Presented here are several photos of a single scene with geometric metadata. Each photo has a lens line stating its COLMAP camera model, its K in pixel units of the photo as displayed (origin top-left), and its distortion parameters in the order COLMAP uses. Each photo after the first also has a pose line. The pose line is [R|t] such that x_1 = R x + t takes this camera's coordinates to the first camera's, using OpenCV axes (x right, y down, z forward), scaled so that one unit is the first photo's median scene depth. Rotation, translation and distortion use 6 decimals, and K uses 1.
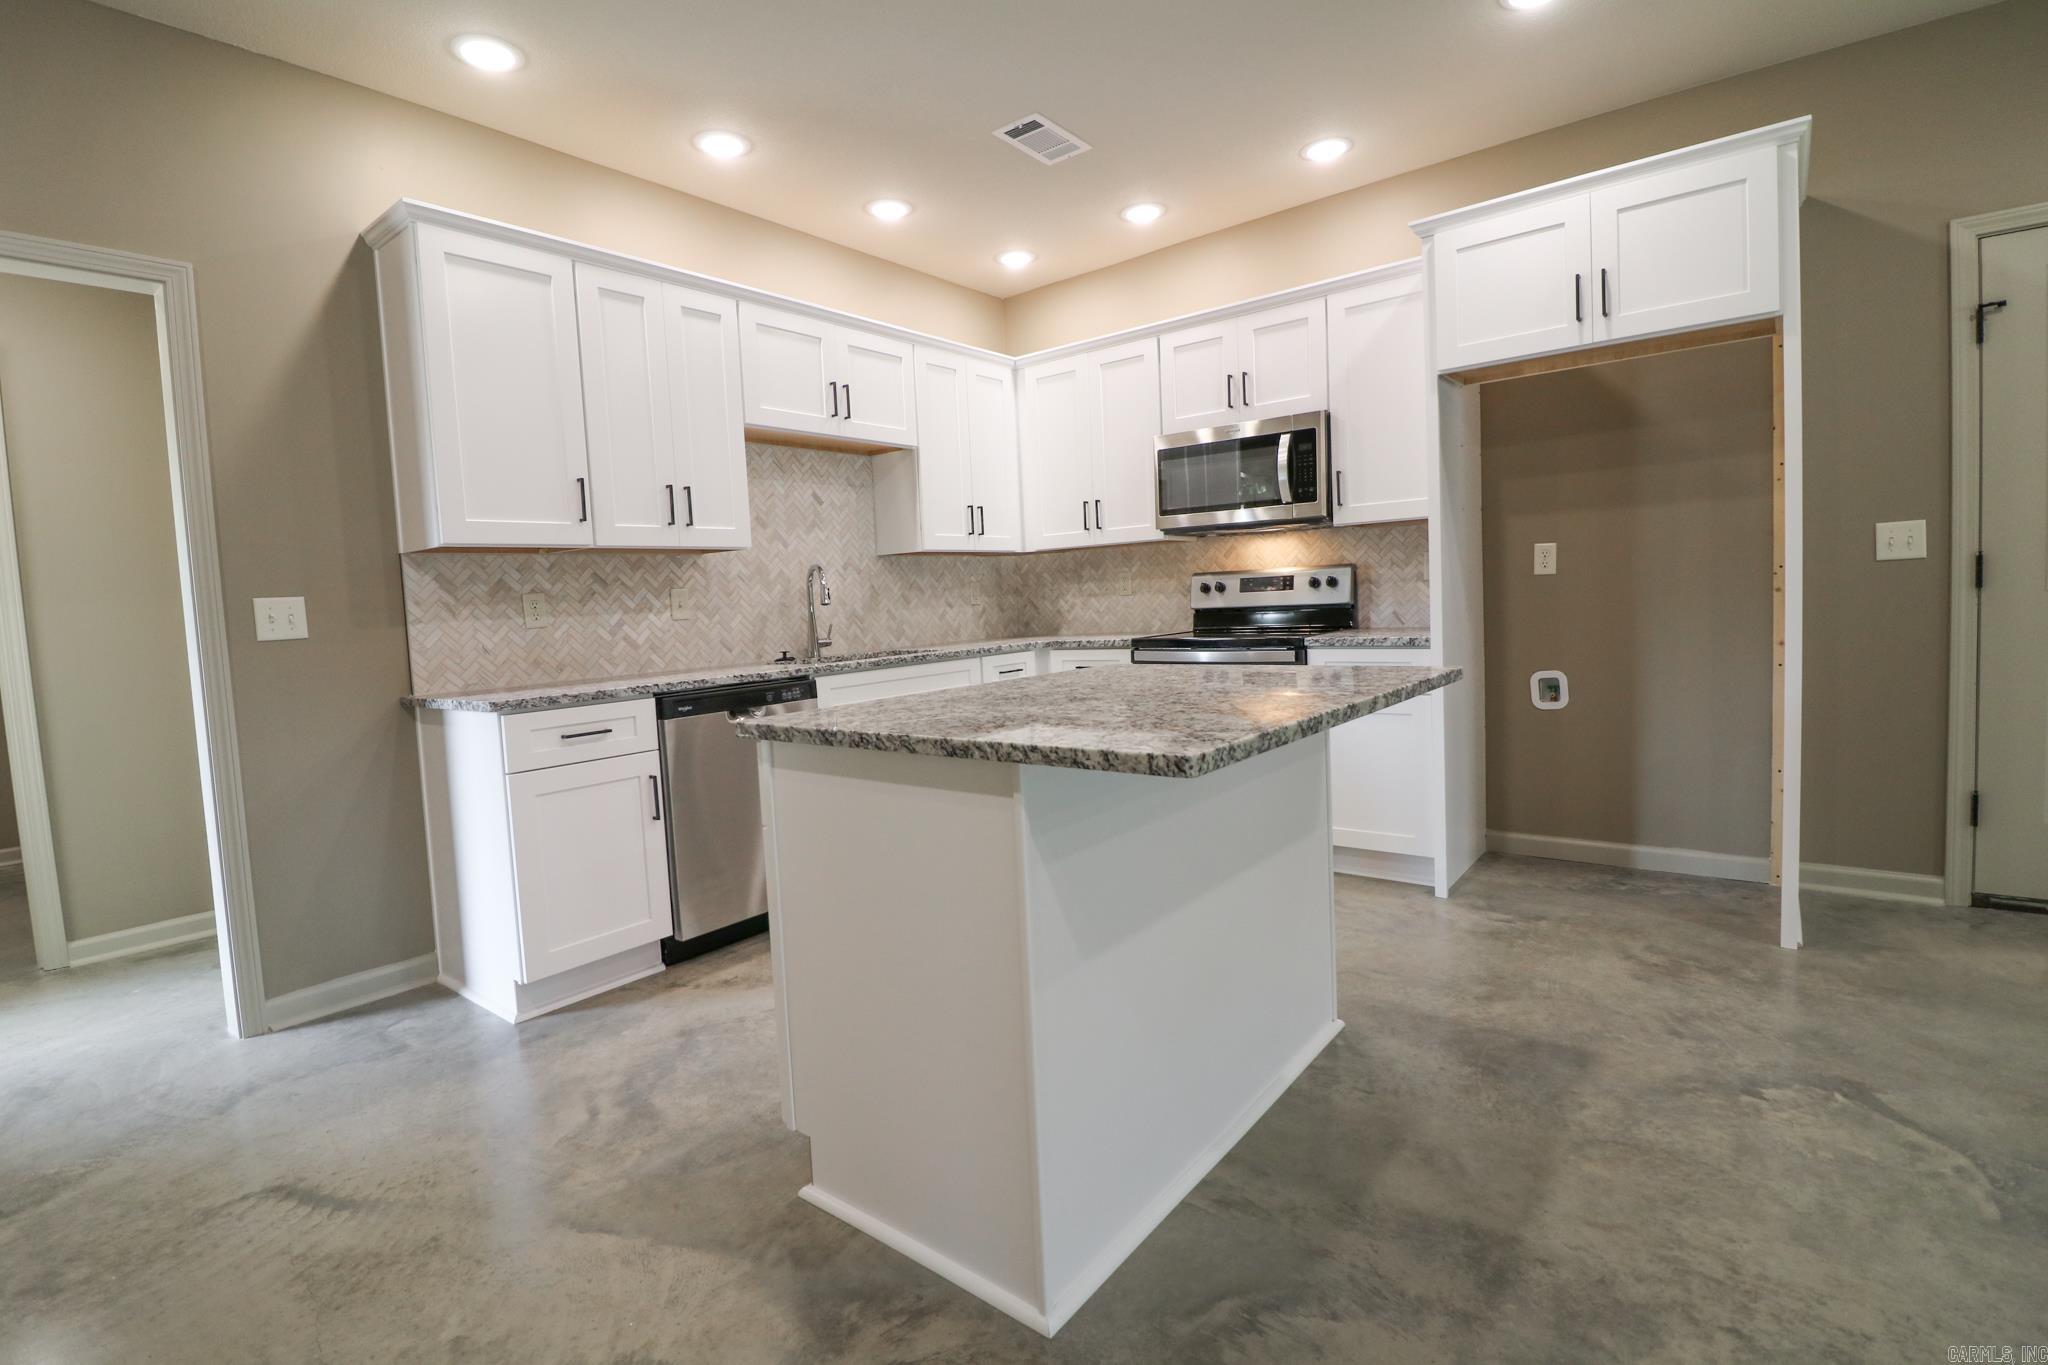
lens RADIAL K [[944.8, 0, 1010.4], [0, 944.8, 661.7], [0, 0, 1]] dist [0.000321, -0.012817]
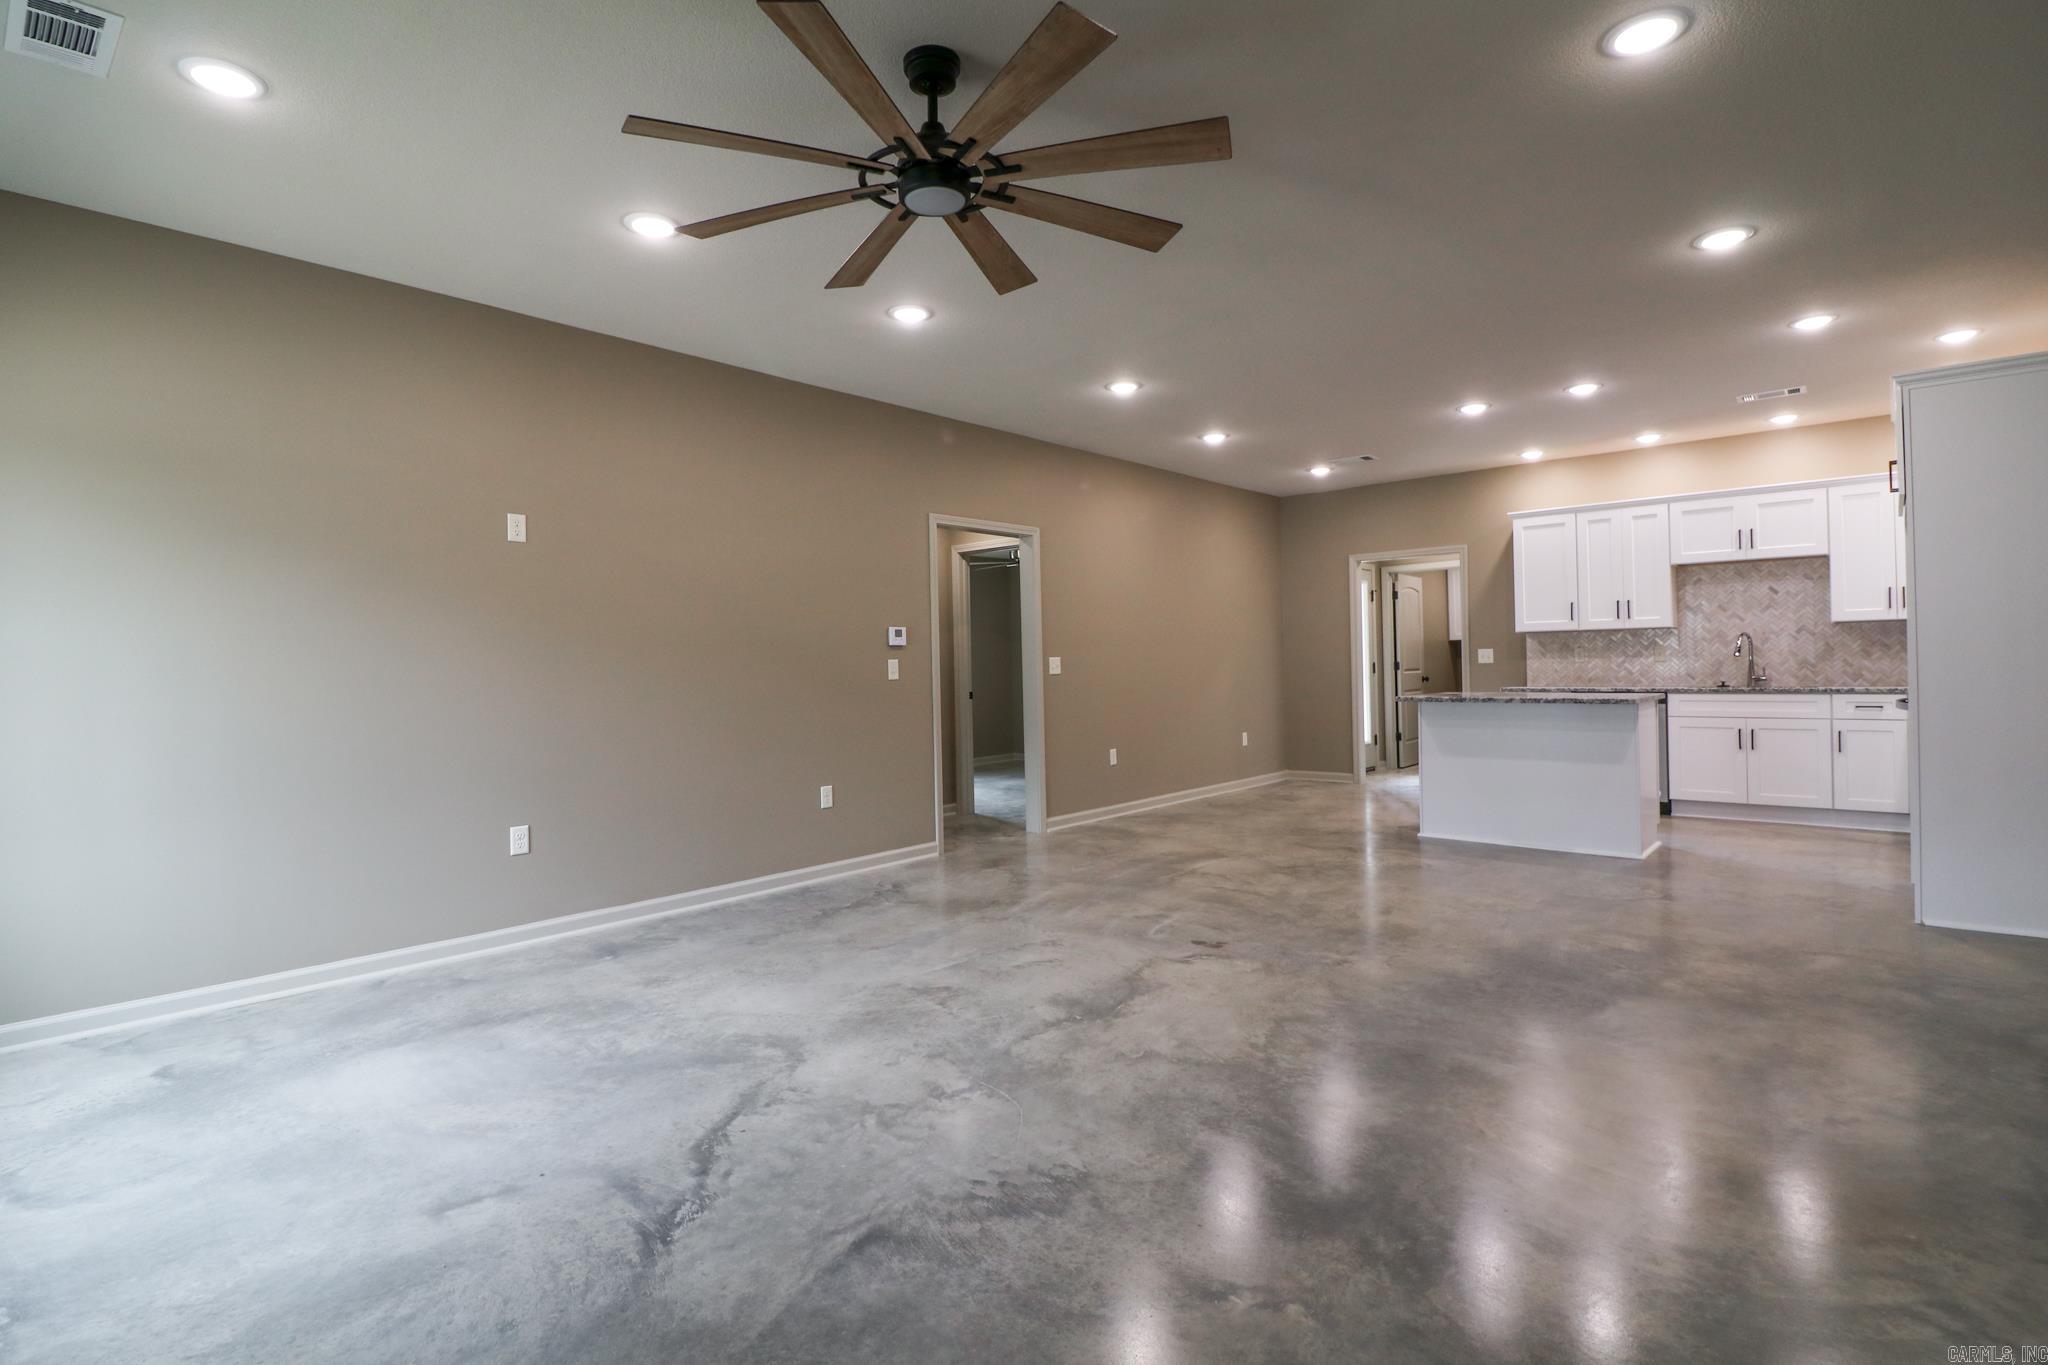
lens RADIAL K [[974.5, 0, 1012.1], [0, 974.5, 661.1], [0, 0, 1]] dist [-0.003172, -0.011181]
pose [[-0.050499, 0.044703, -0.997723, 1.855884], [-0.046735, 0.997798, 0.047072, -0.081873], [0.997630, 0.049006, -0.048299, -0.273121]]
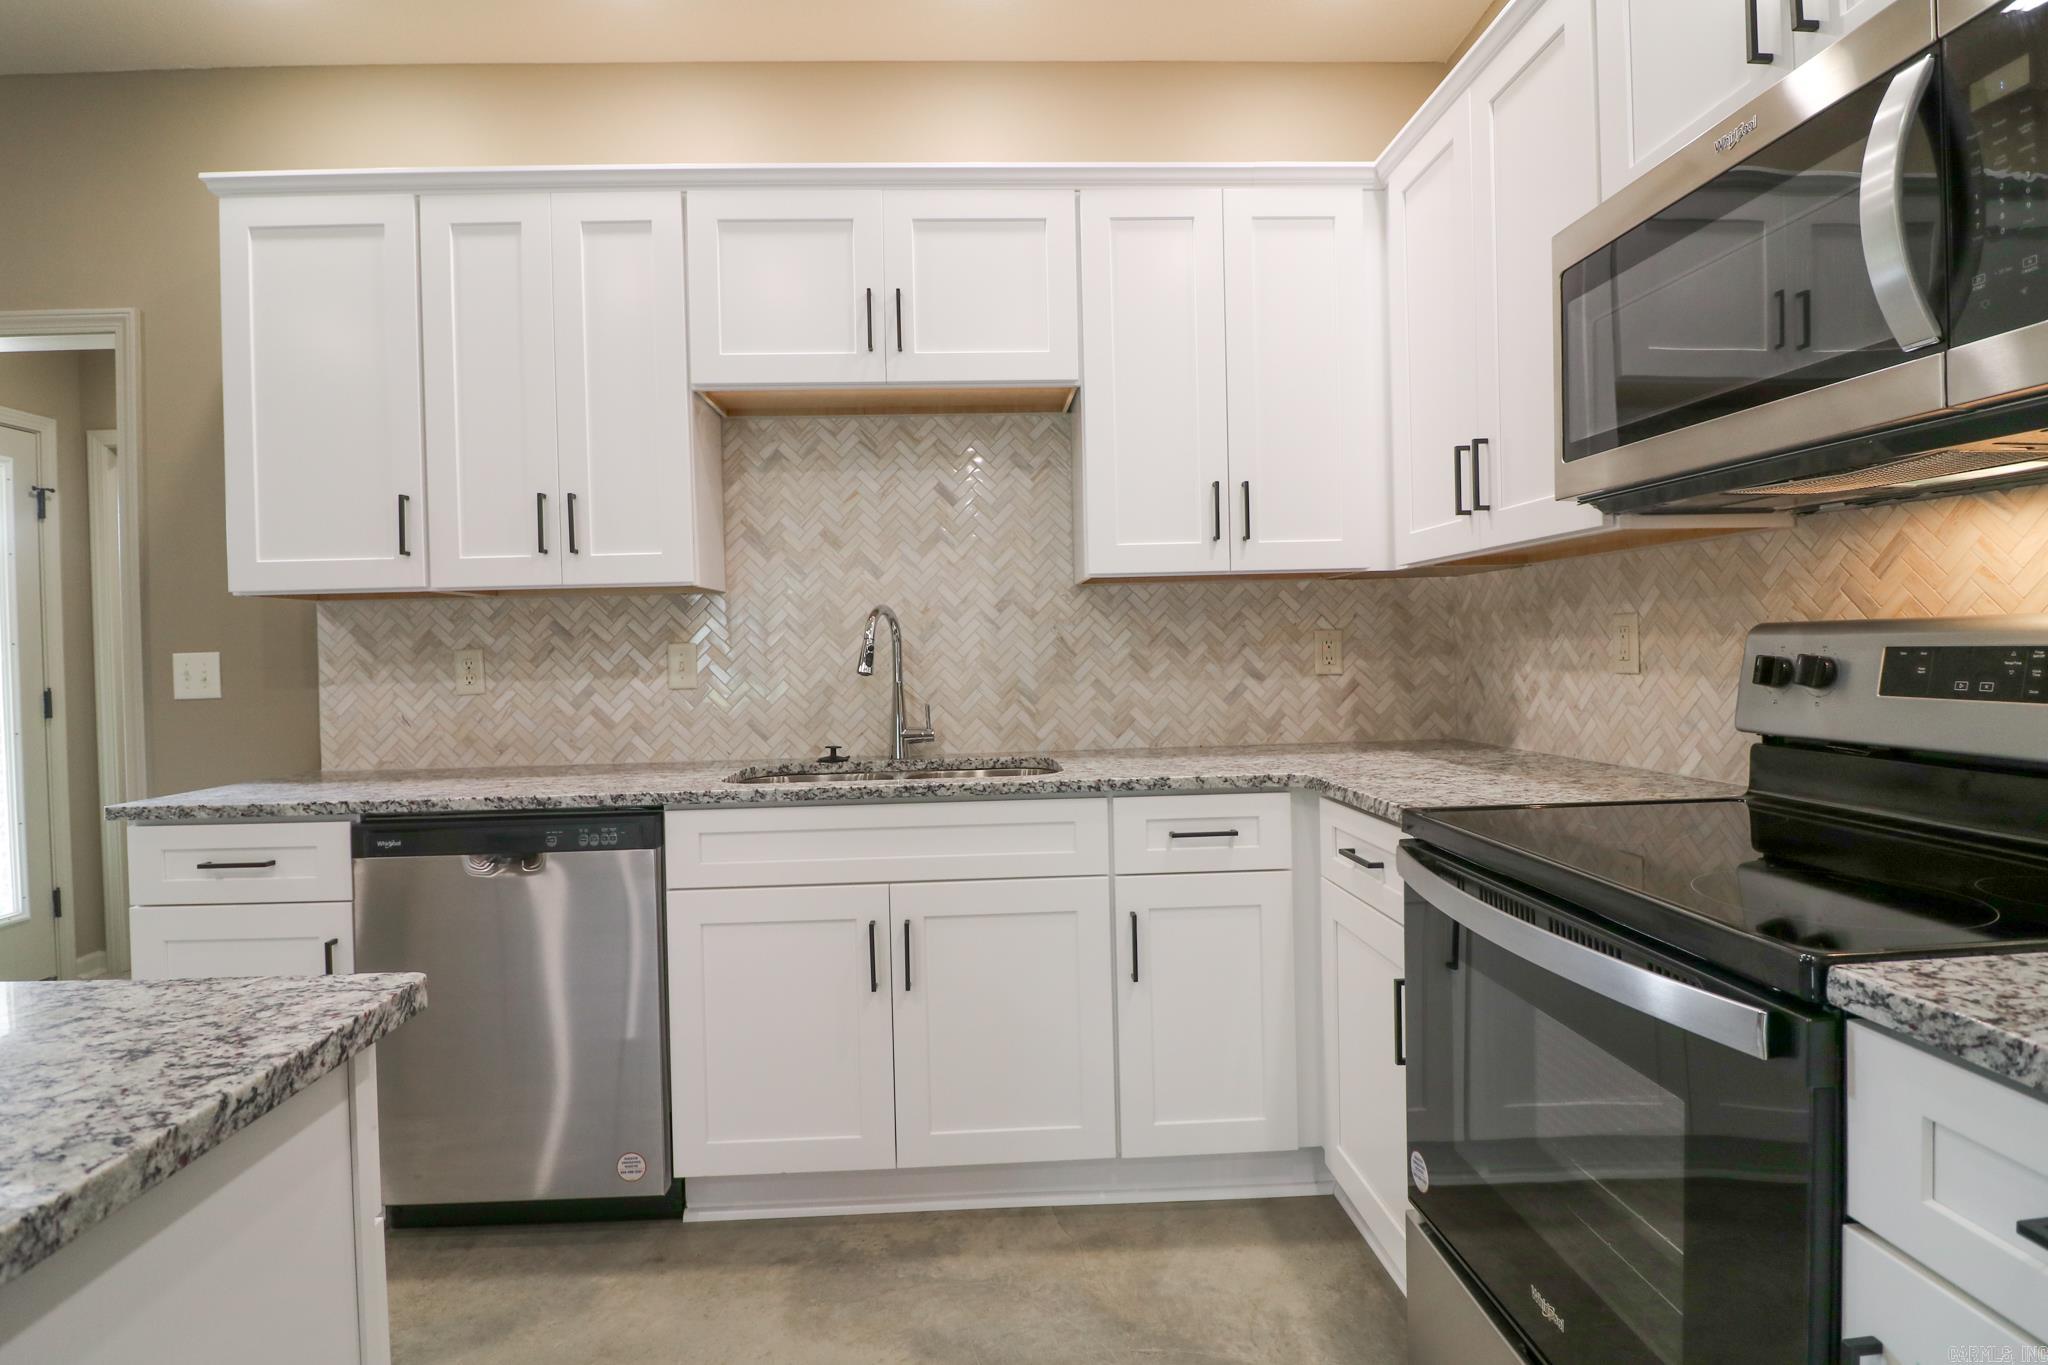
lens RADIAL K [[997.8, 0, 1007.3], [0, 997.8, 659.2], [0, 0, 1]] dist [0.000476, -0.014492]
pose [[0.660359, 0.040237, -0.749872, 0.365295], [-0.058939, 0.998260, 0.001661, -0.085583], [0.748634, 0.043100, 0.661581, 0.739336]]
